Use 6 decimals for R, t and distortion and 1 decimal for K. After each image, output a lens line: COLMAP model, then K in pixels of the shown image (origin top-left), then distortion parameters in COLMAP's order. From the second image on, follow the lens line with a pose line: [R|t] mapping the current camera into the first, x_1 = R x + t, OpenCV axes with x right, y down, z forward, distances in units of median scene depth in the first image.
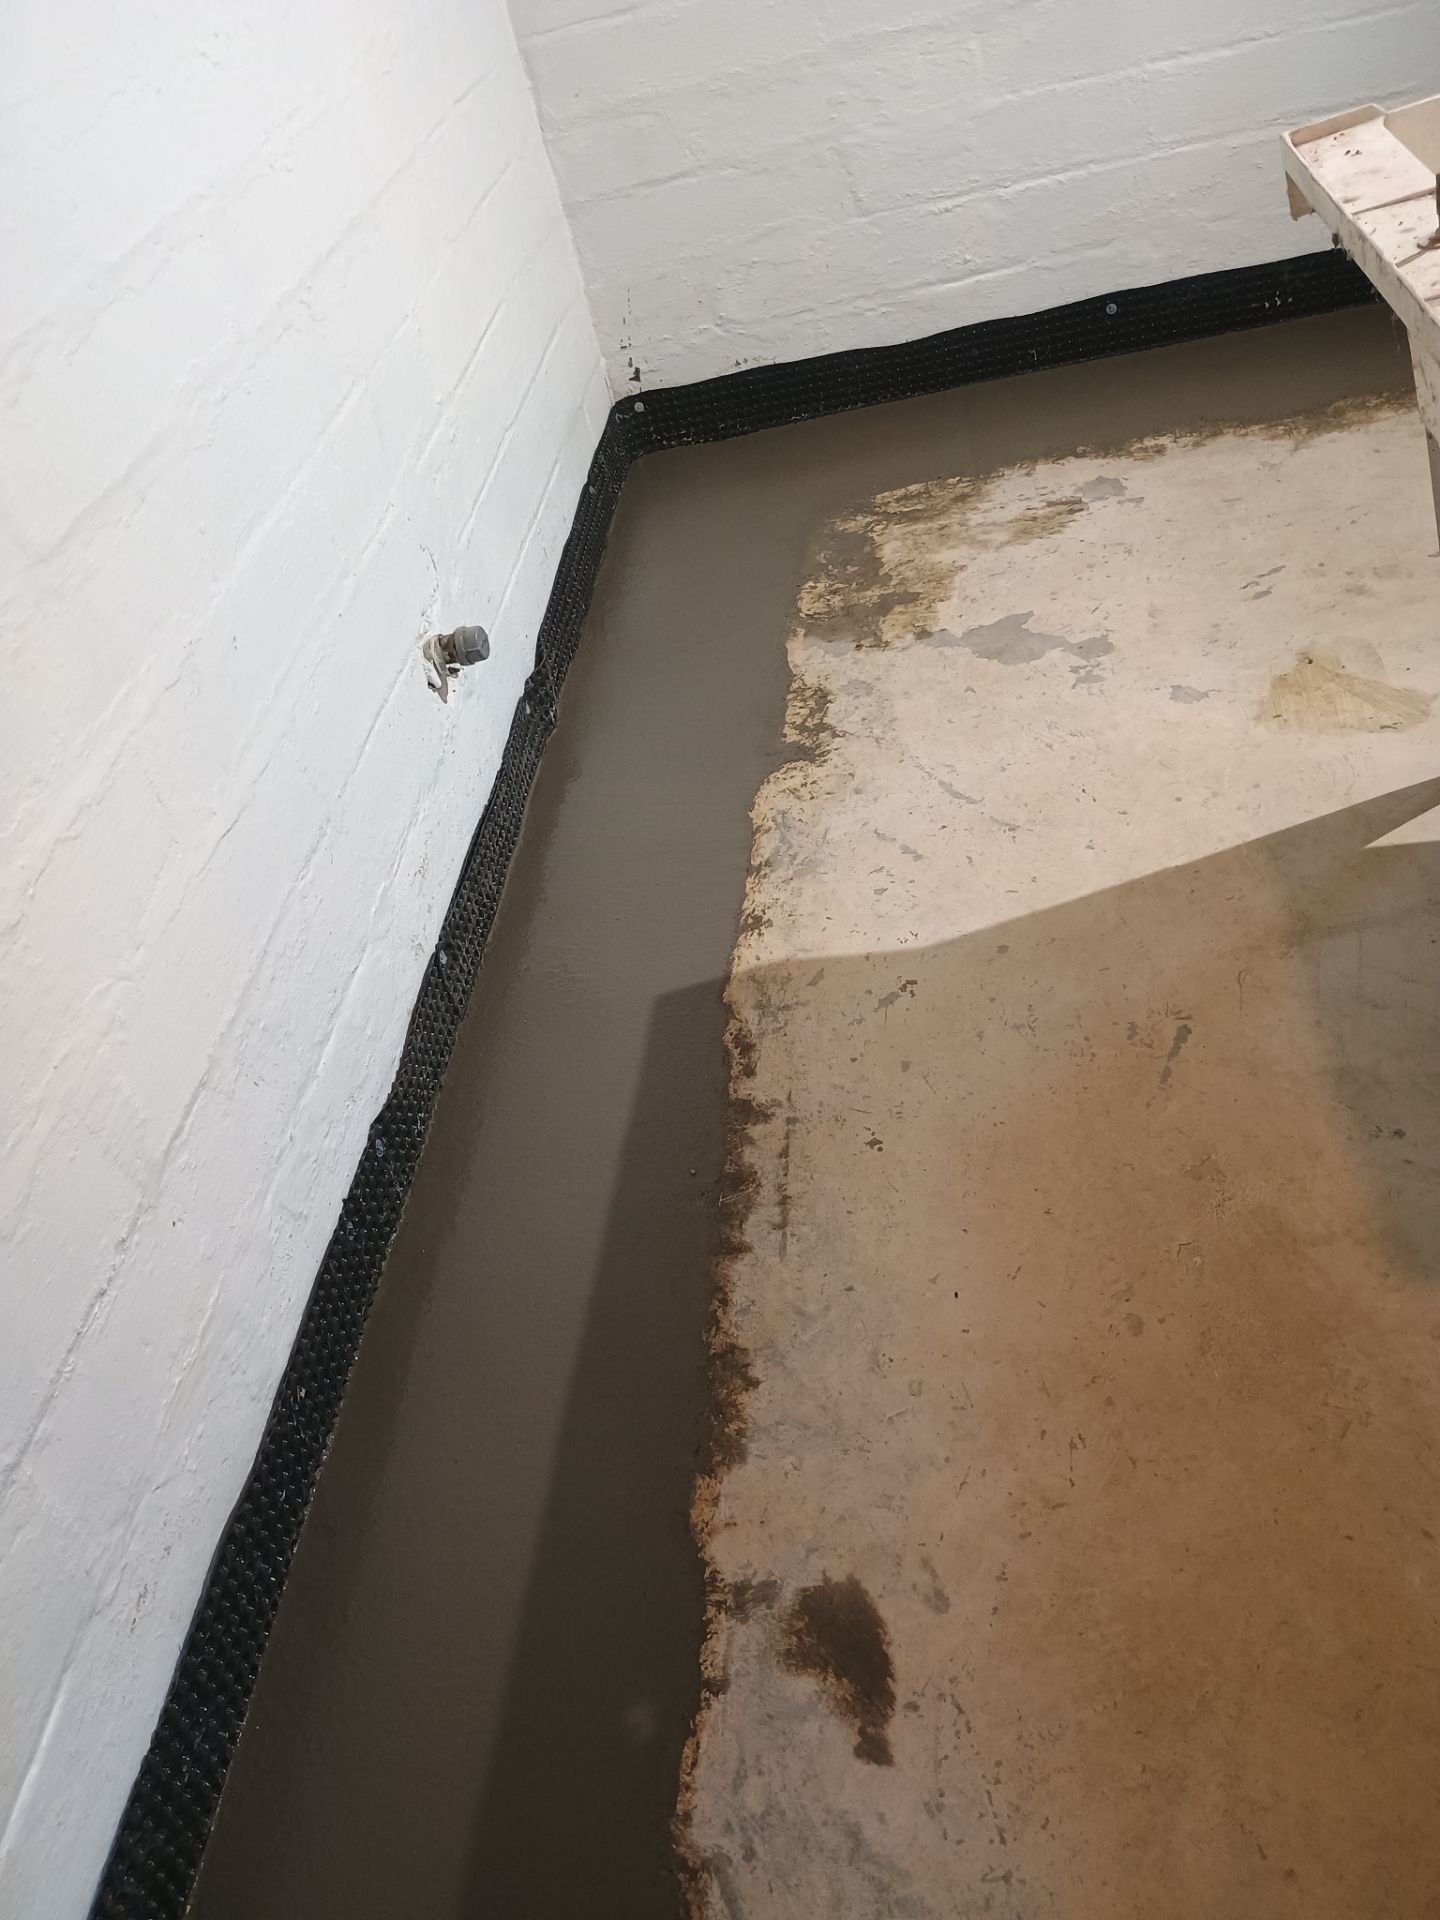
lens RADIAL K [[1583.3, 0, 720.0], [0, 1583.3, 960.0], [0, 0, 1]] dist [0.057400, -0.001074]
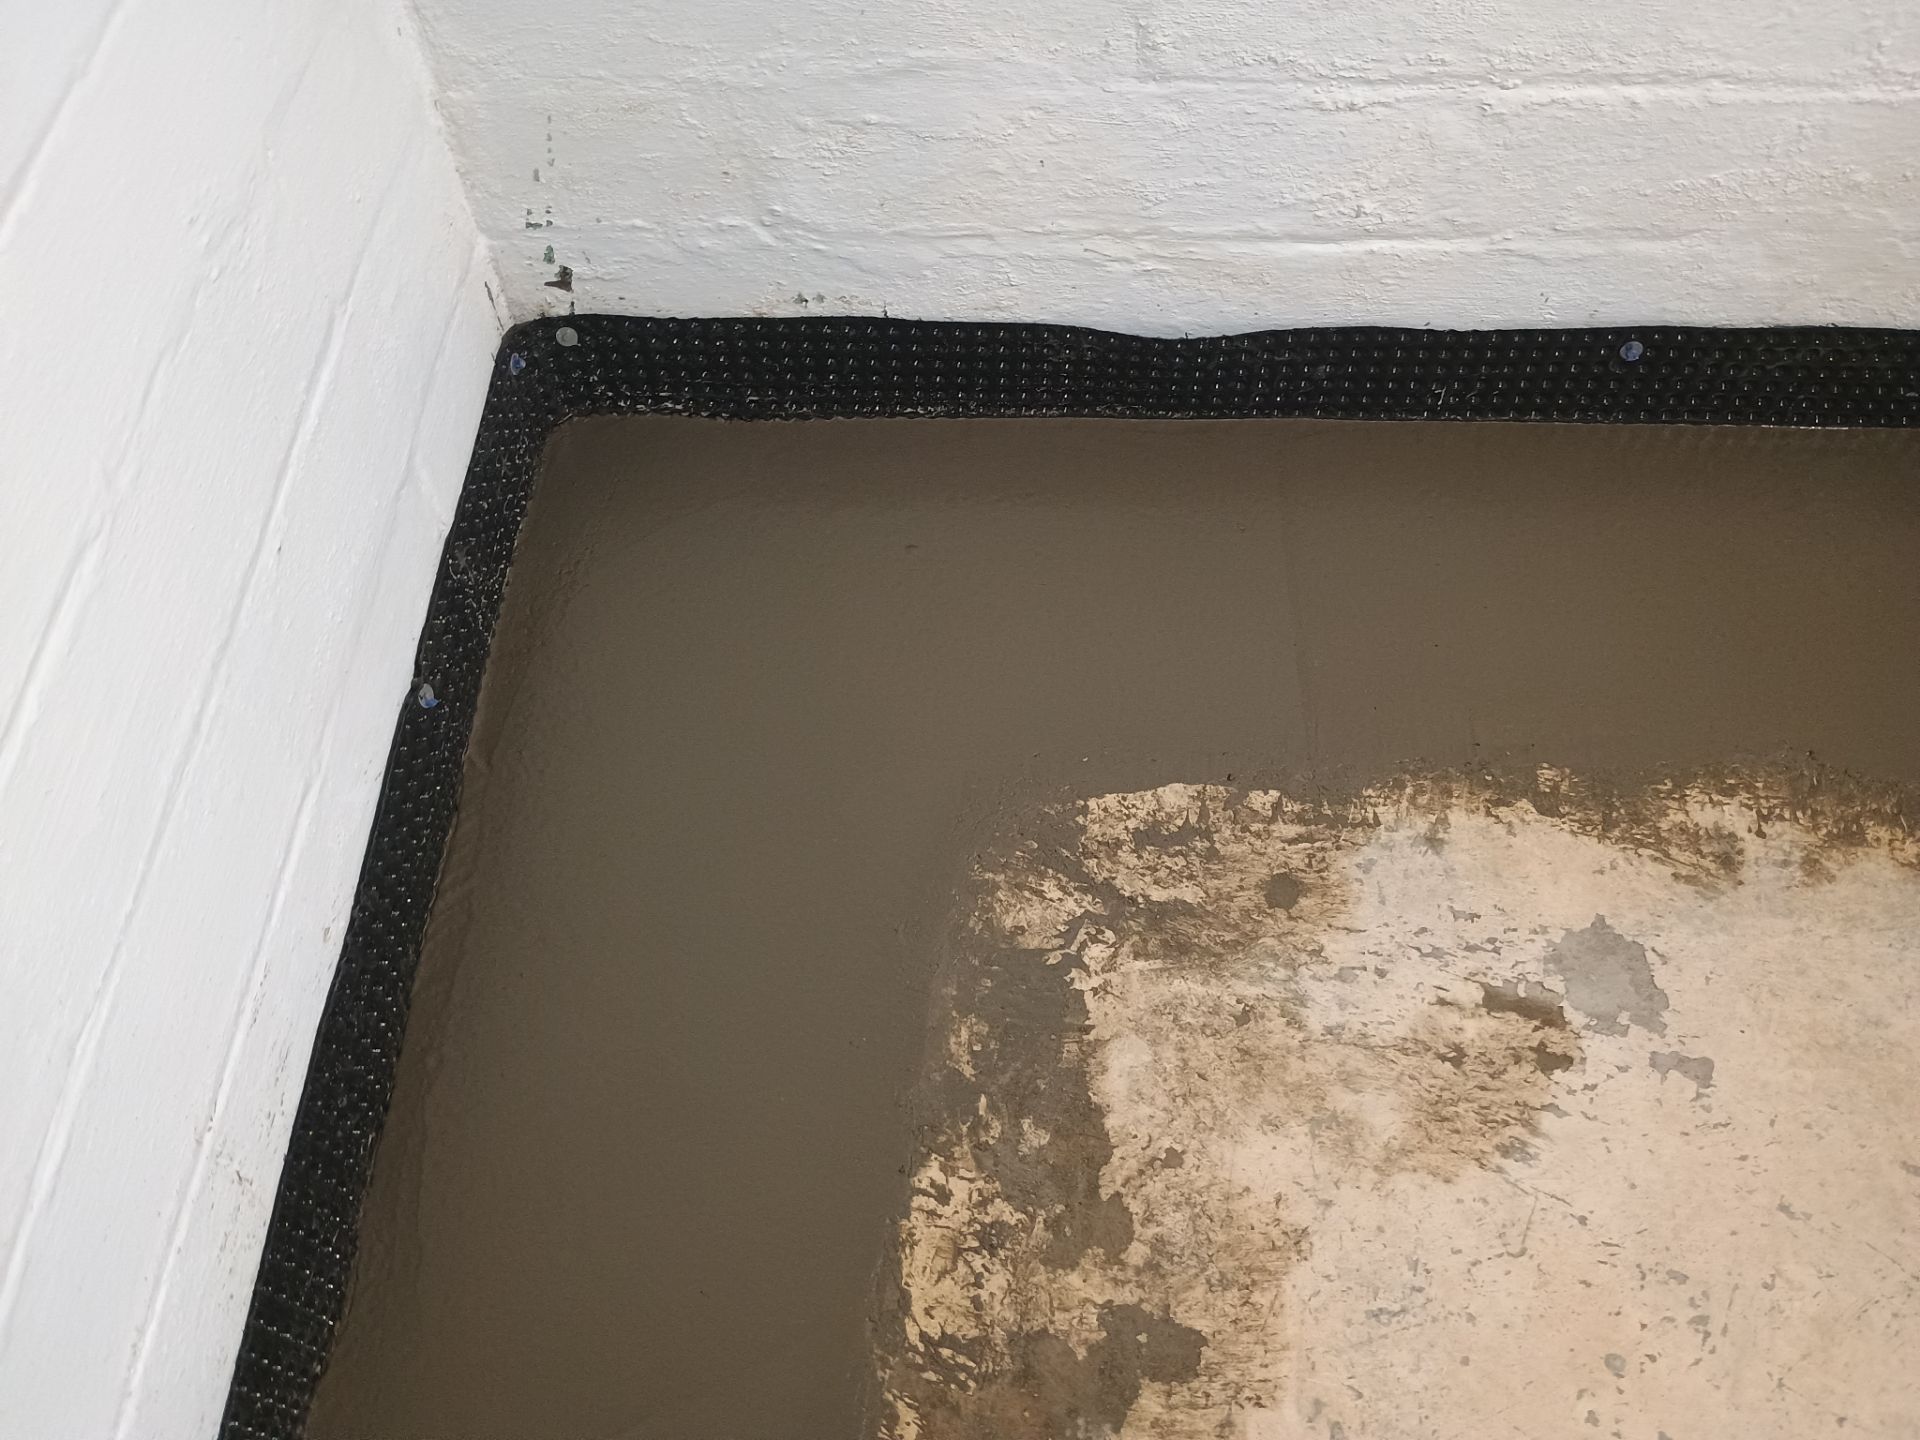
lens RADIAL K [[1585.0, 0, 960.0], [0, 1585.0, 720.0], [0, 0, 1]] dist [0.072312, -0.070603]
pose [[0.978496, 0.073695, 0.192651, -0.024255], [-0.132062, 0.941295, 0.310682, -0.445406], [-0.158446, -0.329443, 0.930786, 0.599553]]
